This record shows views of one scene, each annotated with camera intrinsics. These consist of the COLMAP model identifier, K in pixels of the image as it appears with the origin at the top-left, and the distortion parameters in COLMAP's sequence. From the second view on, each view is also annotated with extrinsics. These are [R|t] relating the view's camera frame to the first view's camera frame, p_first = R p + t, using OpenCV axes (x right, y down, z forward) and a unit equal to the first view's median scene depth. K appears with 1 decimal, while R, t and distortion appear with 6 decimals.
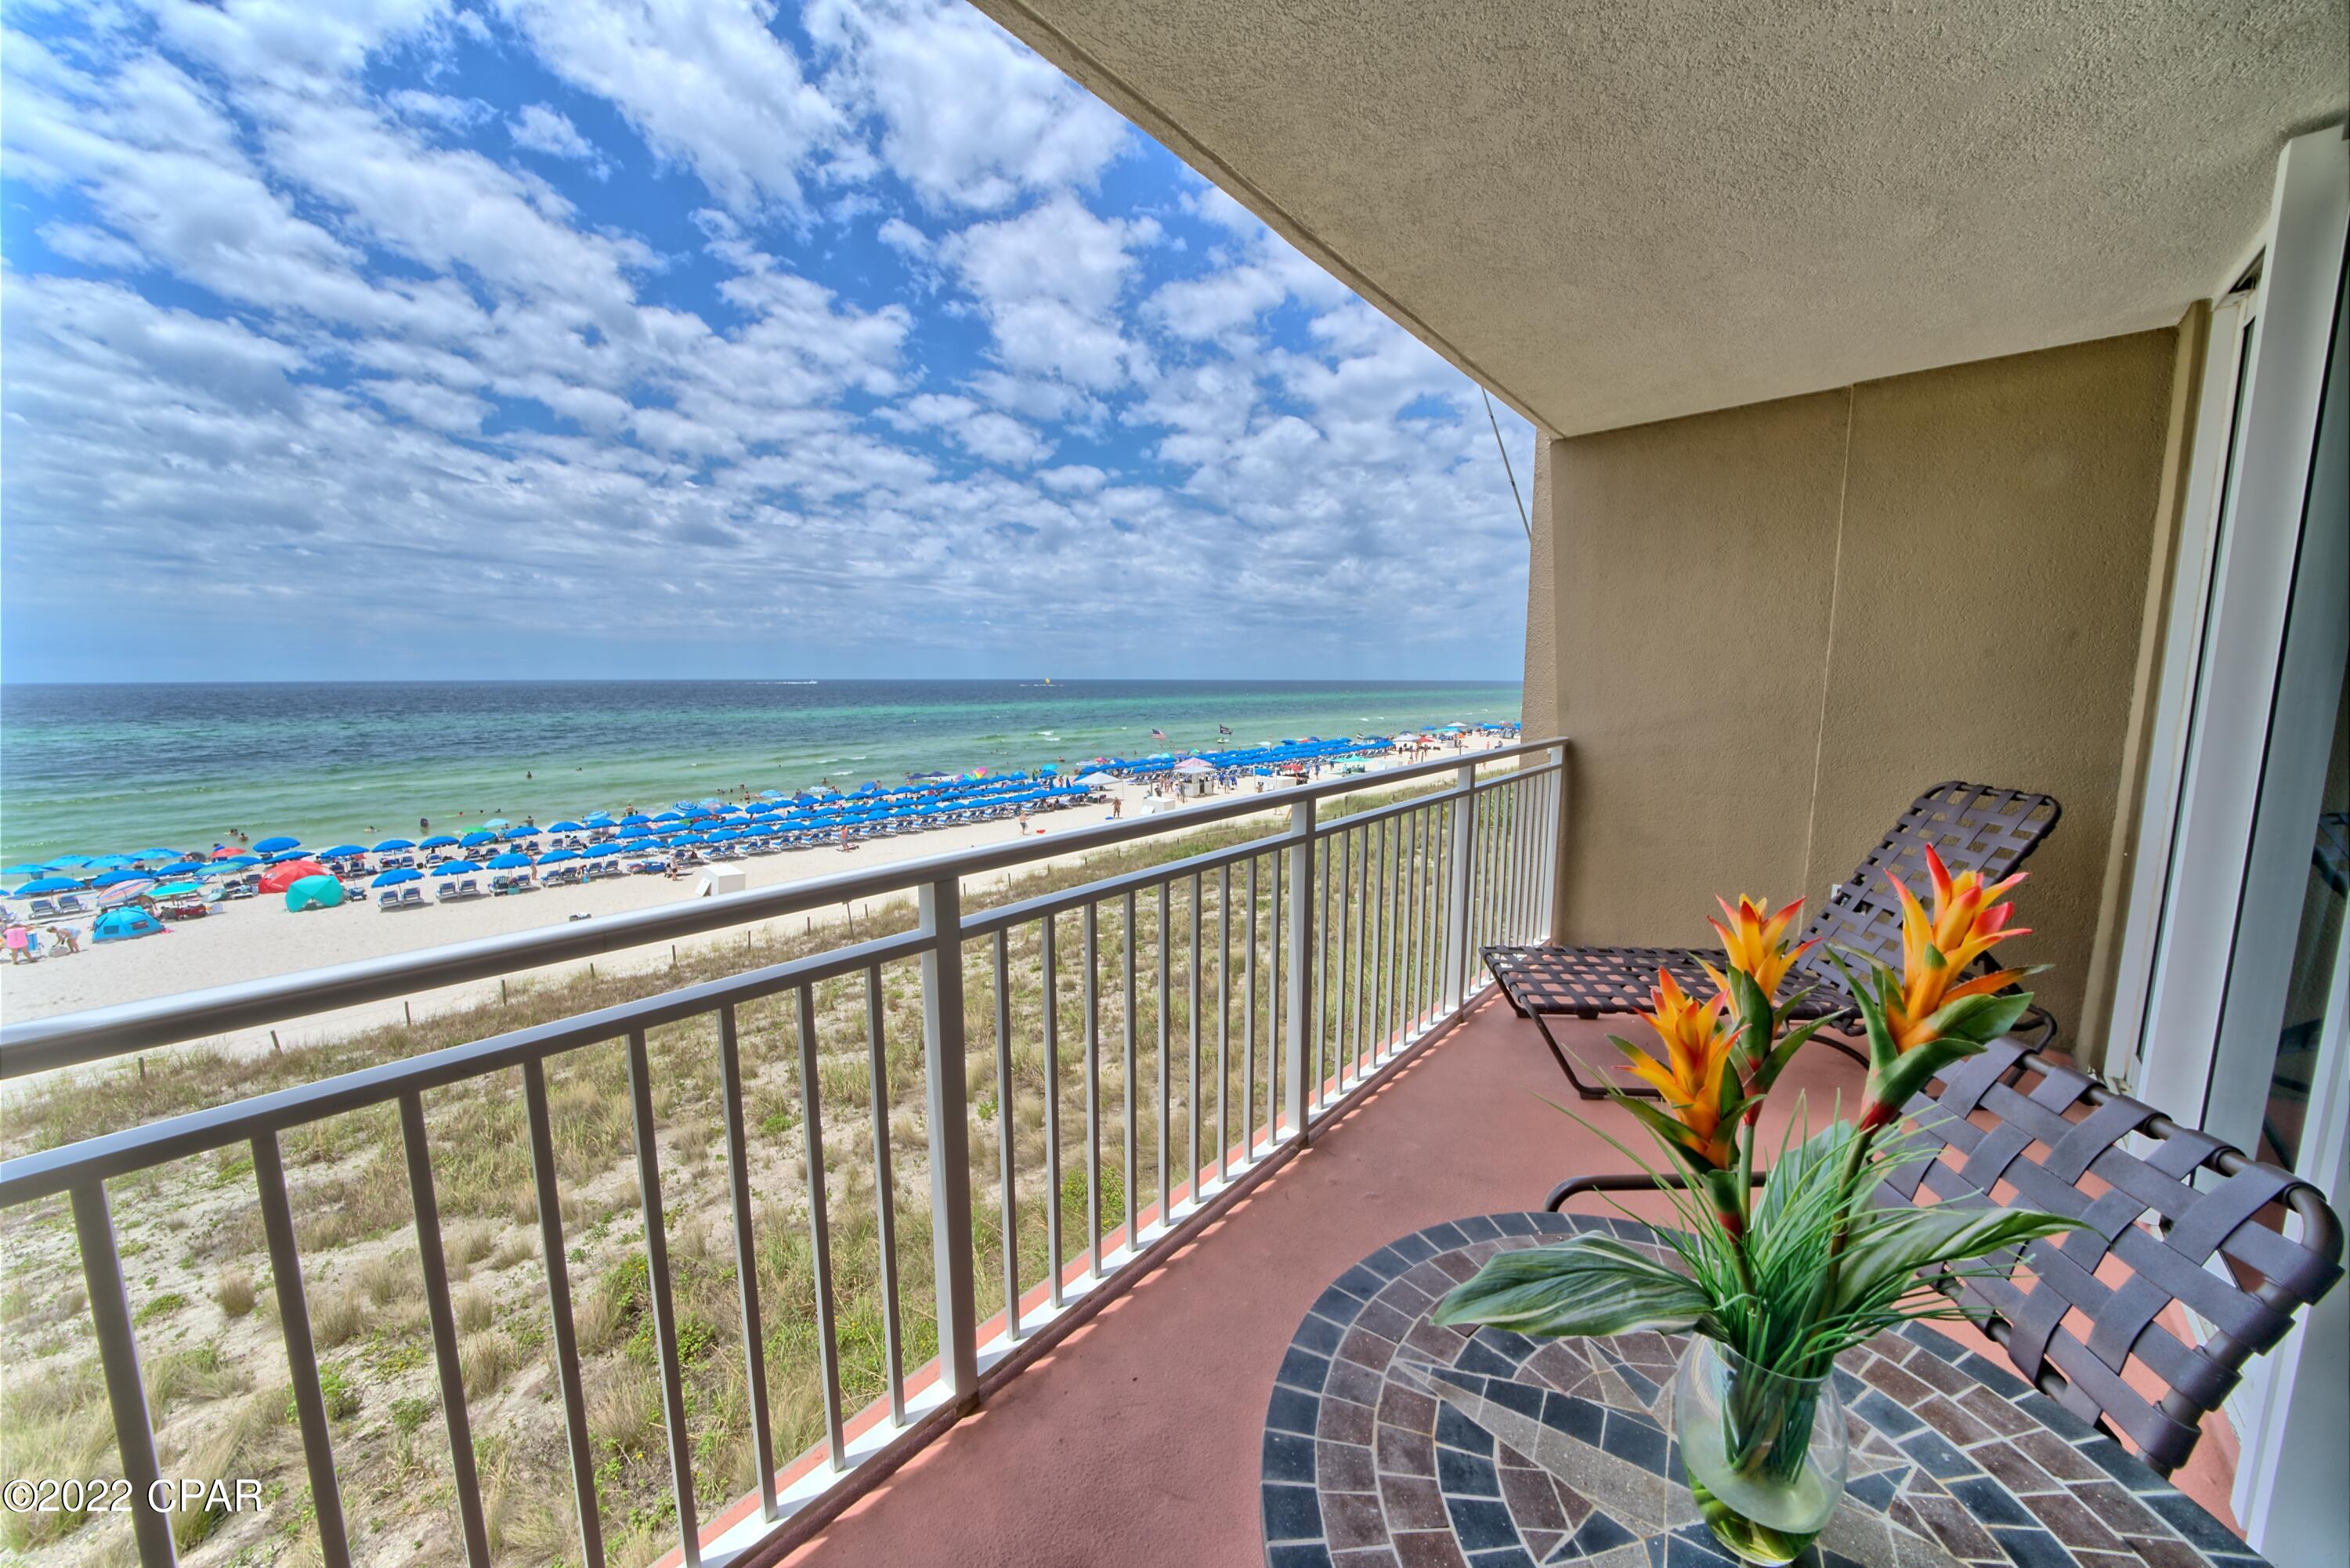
lens RADIAL K [[812.1, 0, 1179.1], [0, 812.1, 780.0], [0, 0, 1]] dist [-0.025242, 0.003745]
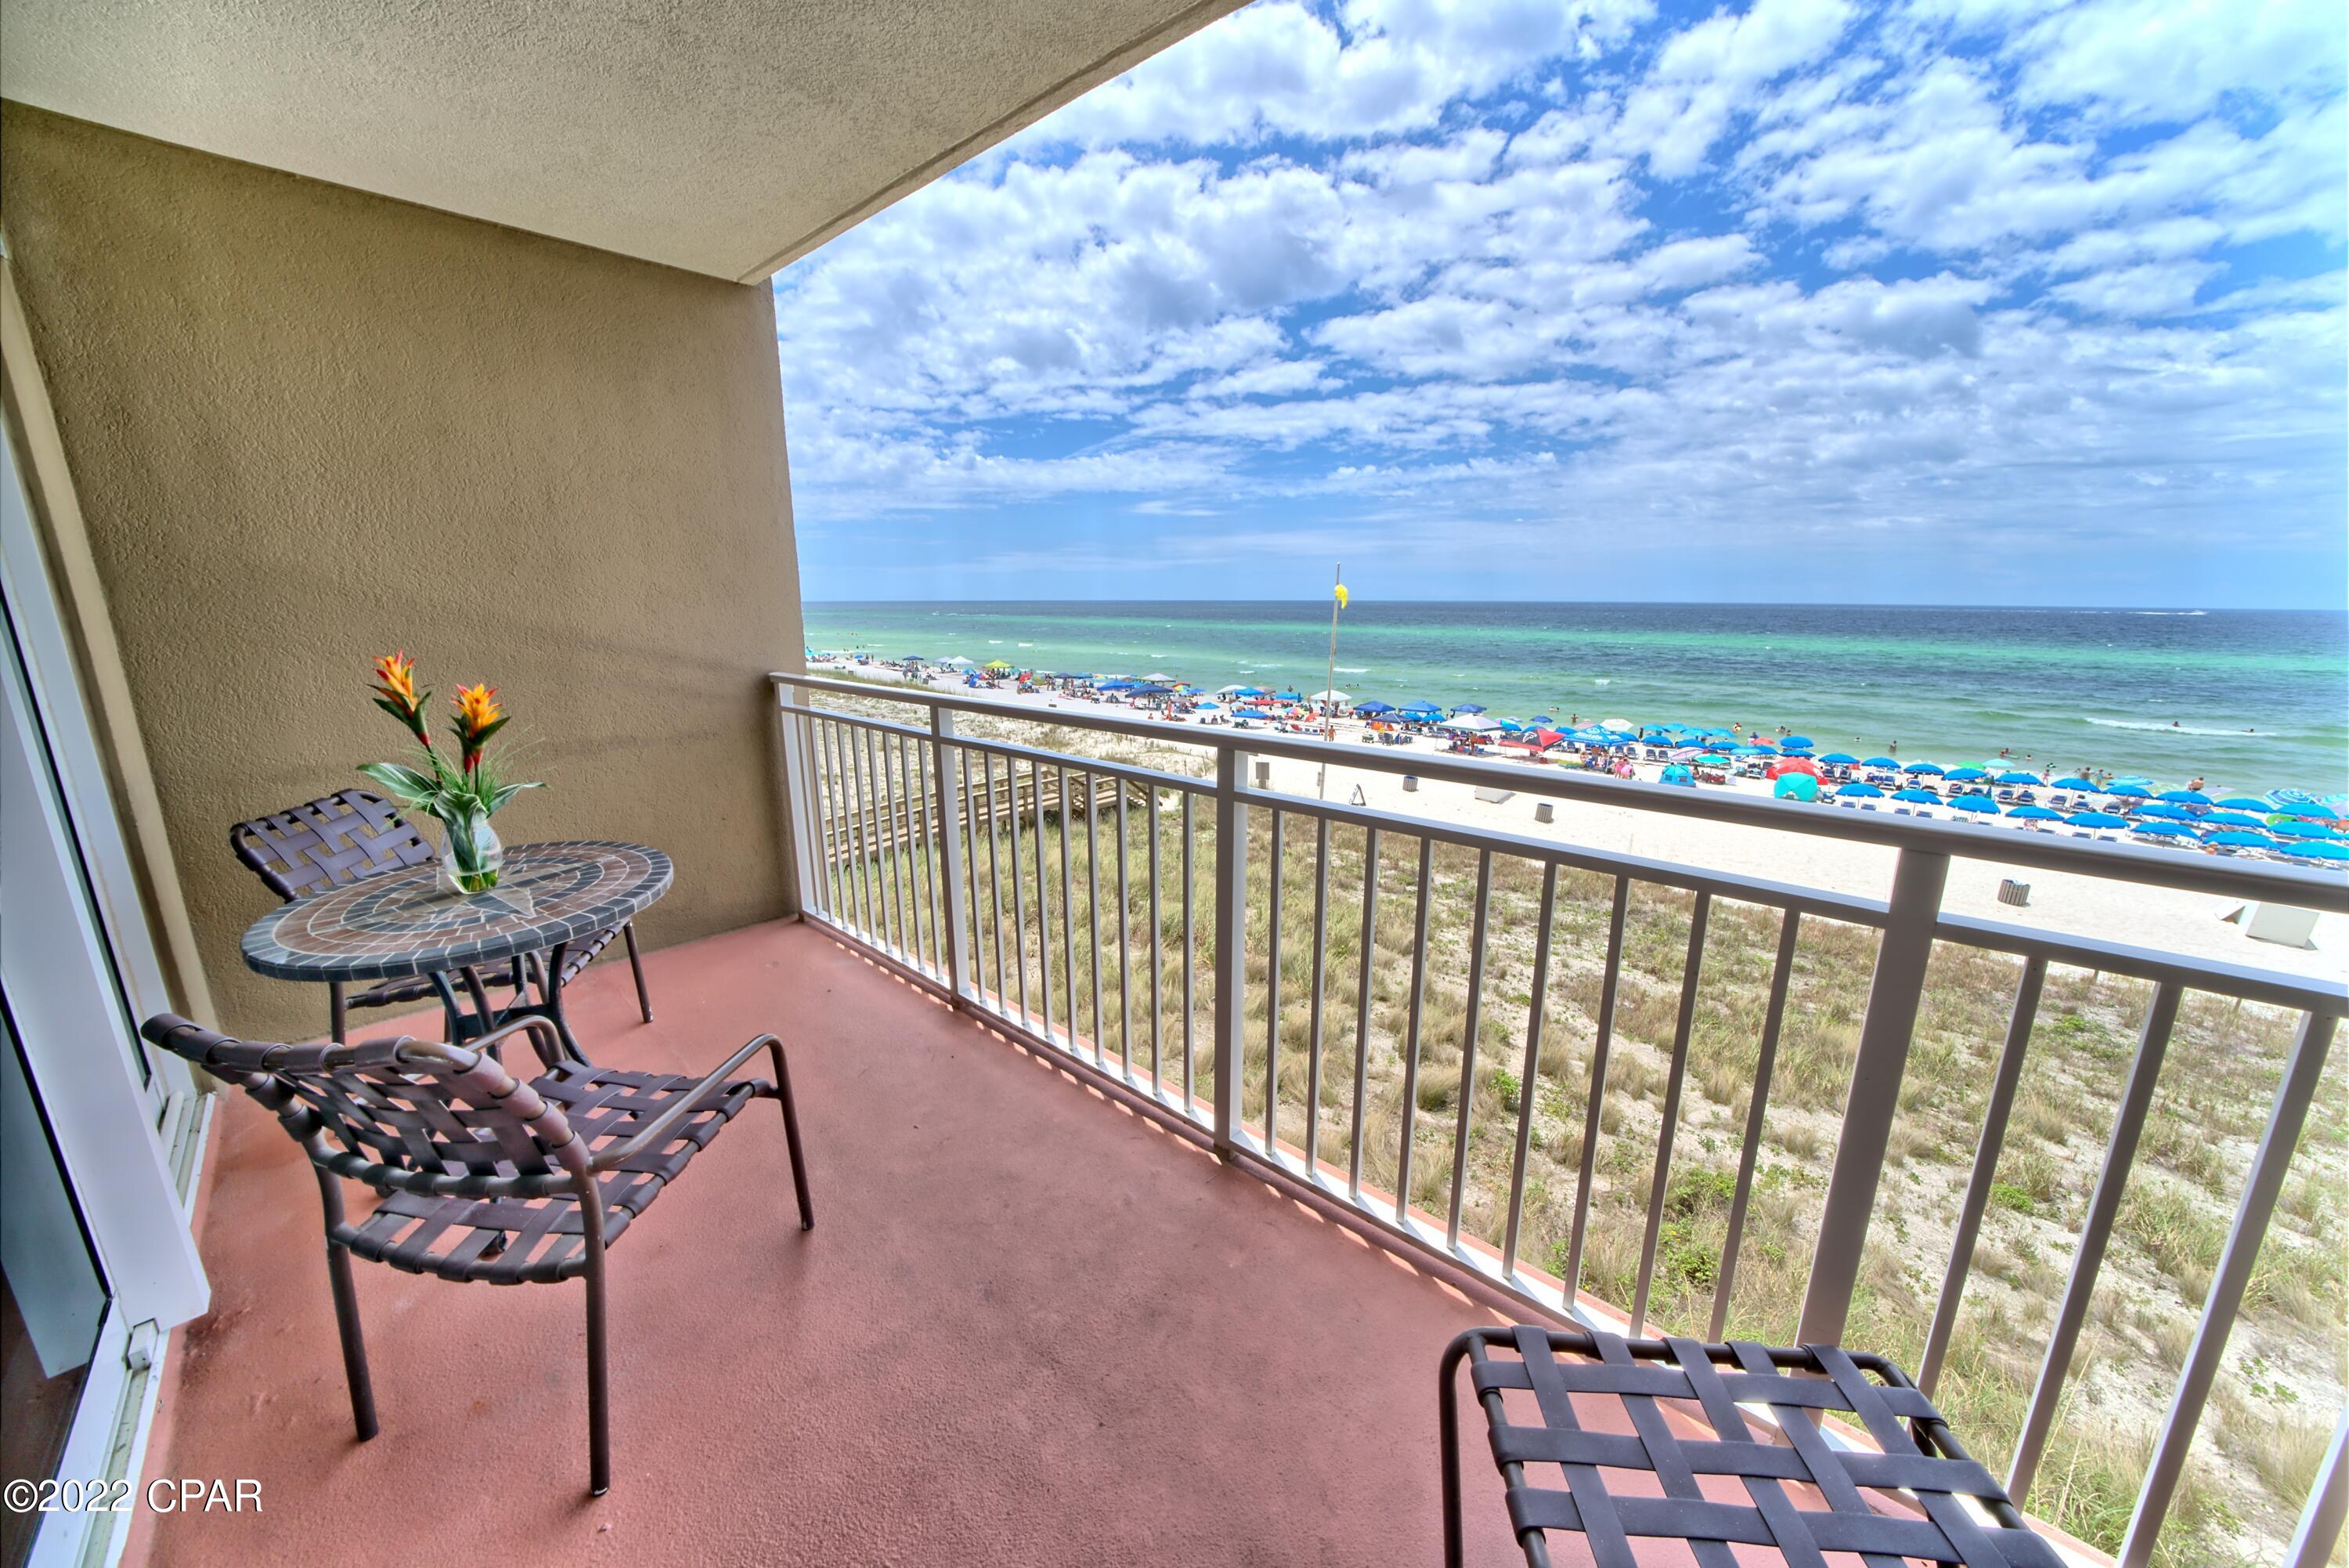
lens RADIAL K [[843.1, 0, 1174.0], [0, 843.1, 735.1], [0, 0, 1]] dist [-0.048039, 0.007426]
pose [[-0.020310, 0.160577, -0.986814, 0.110473], [-0.126214, 0.978710, 0.161856, -0.012656], [0.991795, 0.127837, 0.000390, 0.108363]]
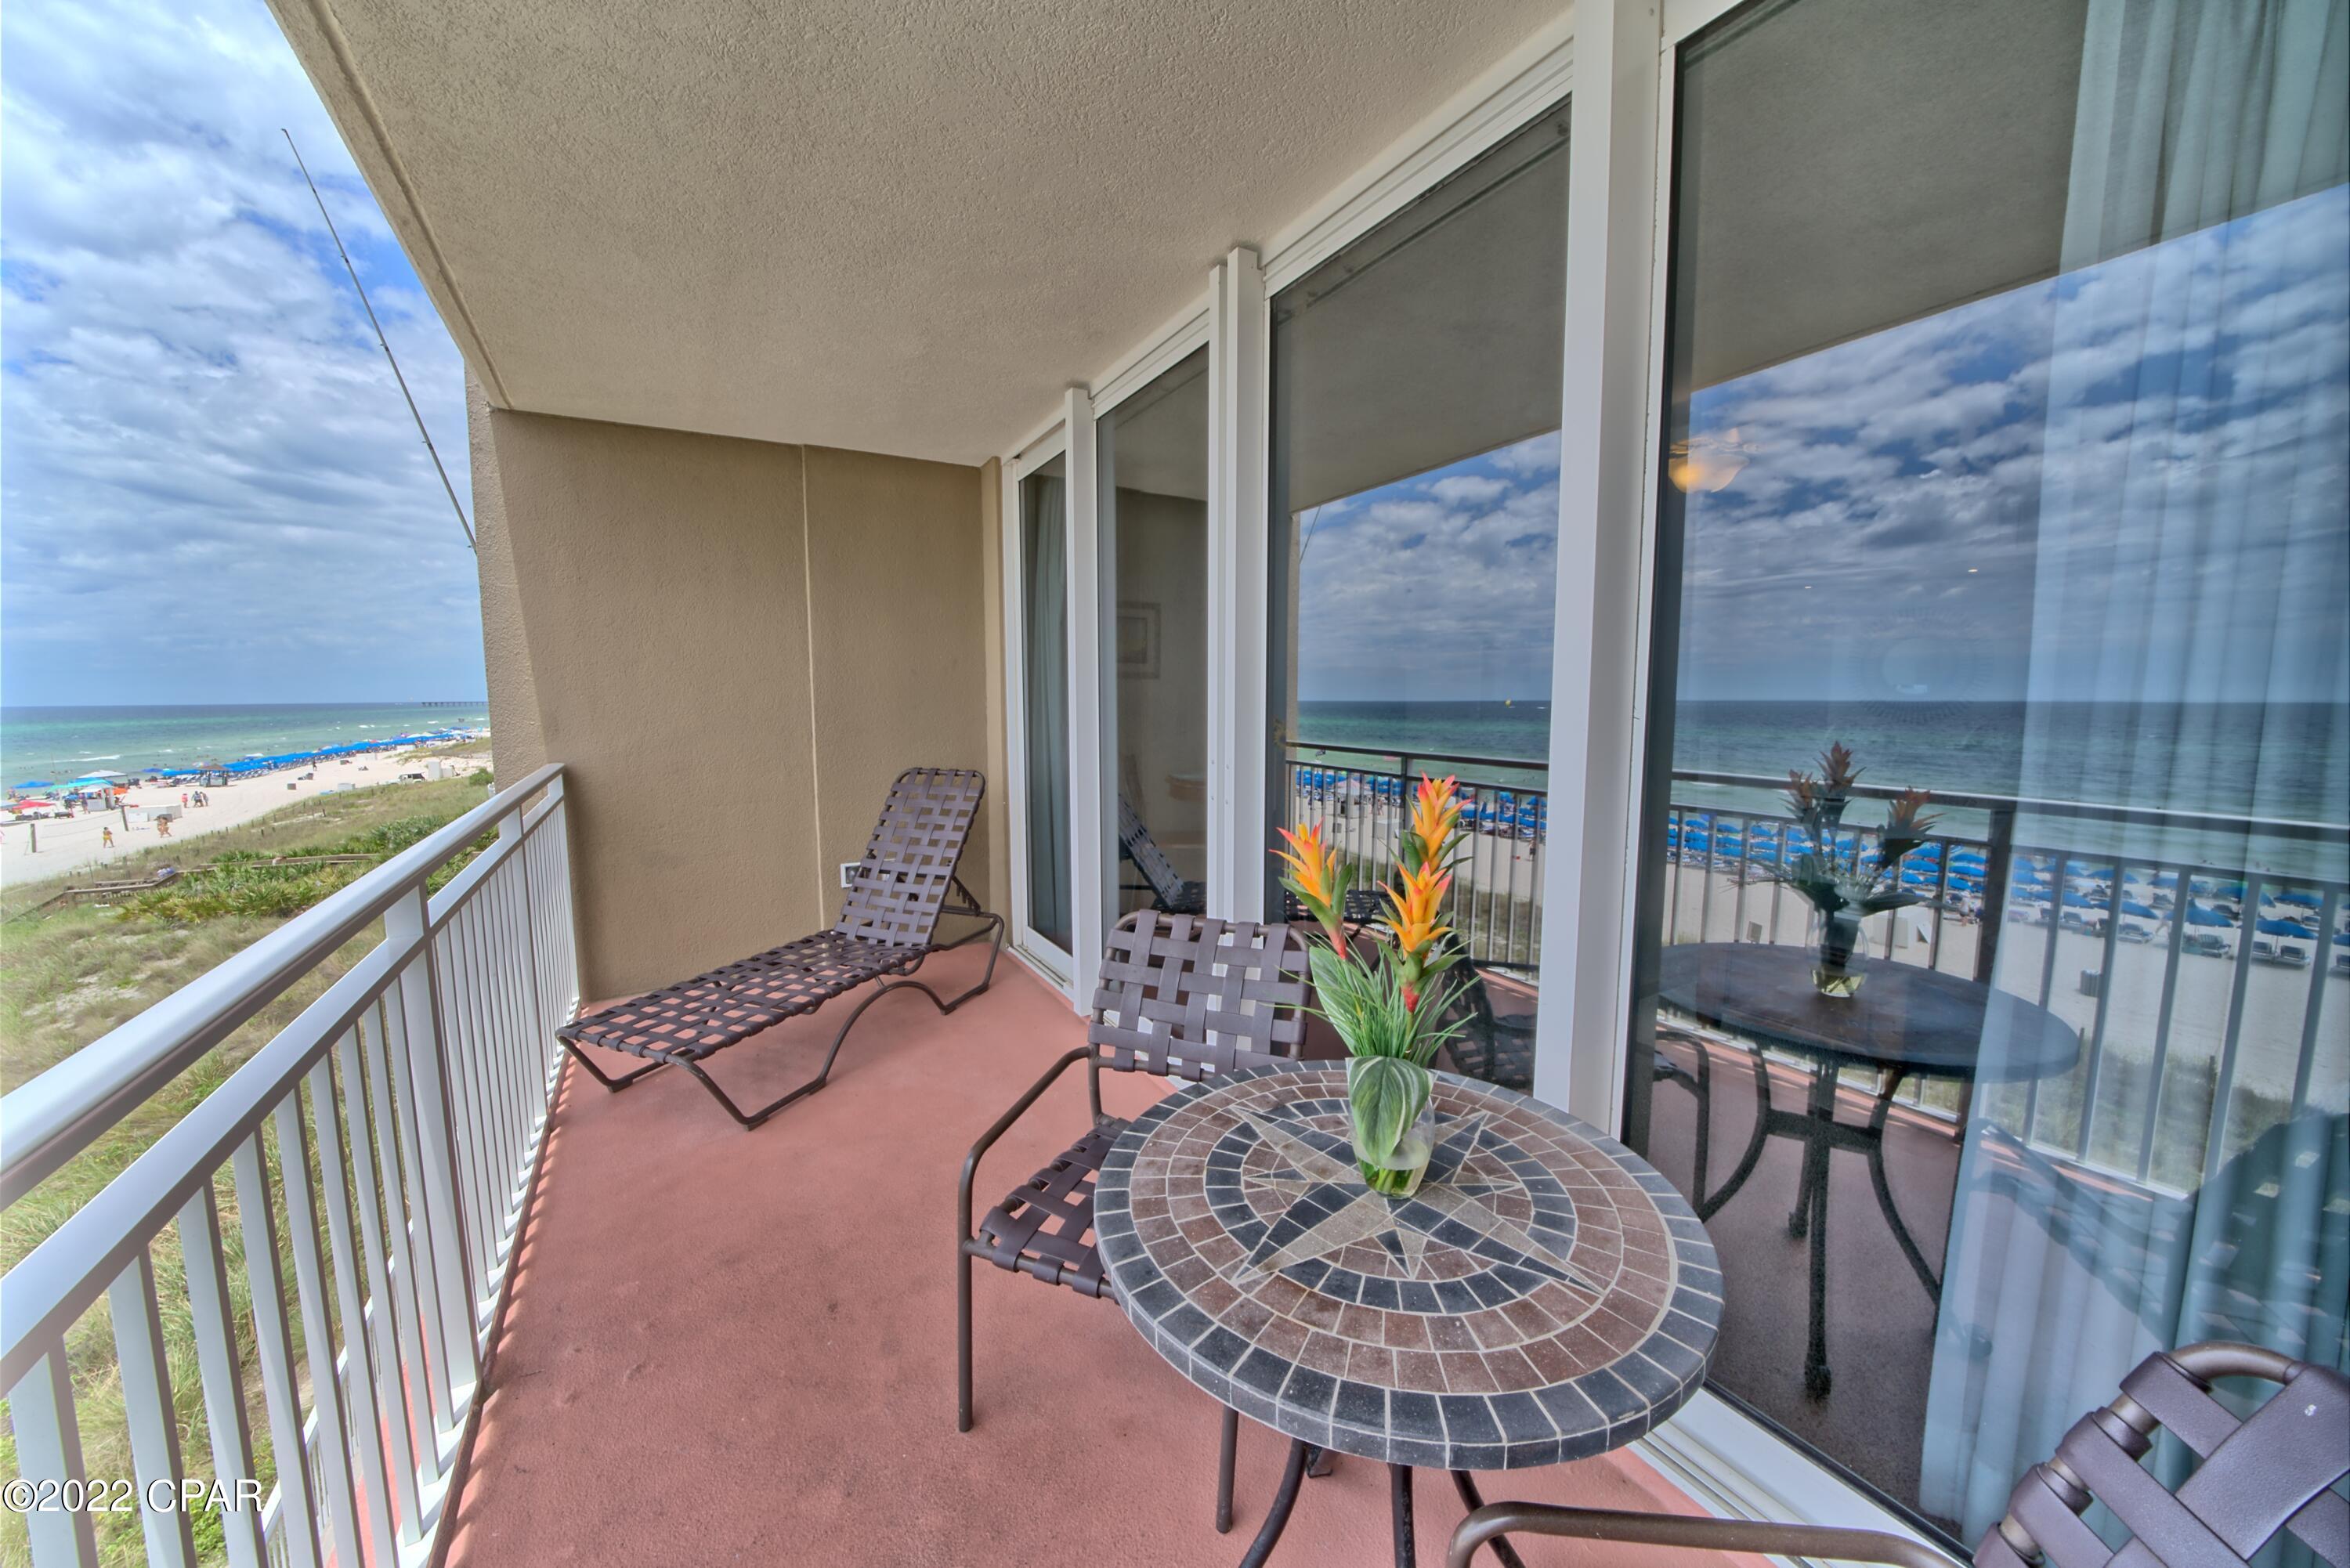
lens RADIAL K [[812.1, 0, 1179.1], [0, 812.1, 780.0], [0, 0, 1]] dist [-0.025242, 0.003745]
pose [[0.288692, -0.104594, 0.951692, -0.030122], [0.126079, 0.989512, 0.070505, -0.002723], [-0.949084, 0.099634, 0.298851, 0.026195]]
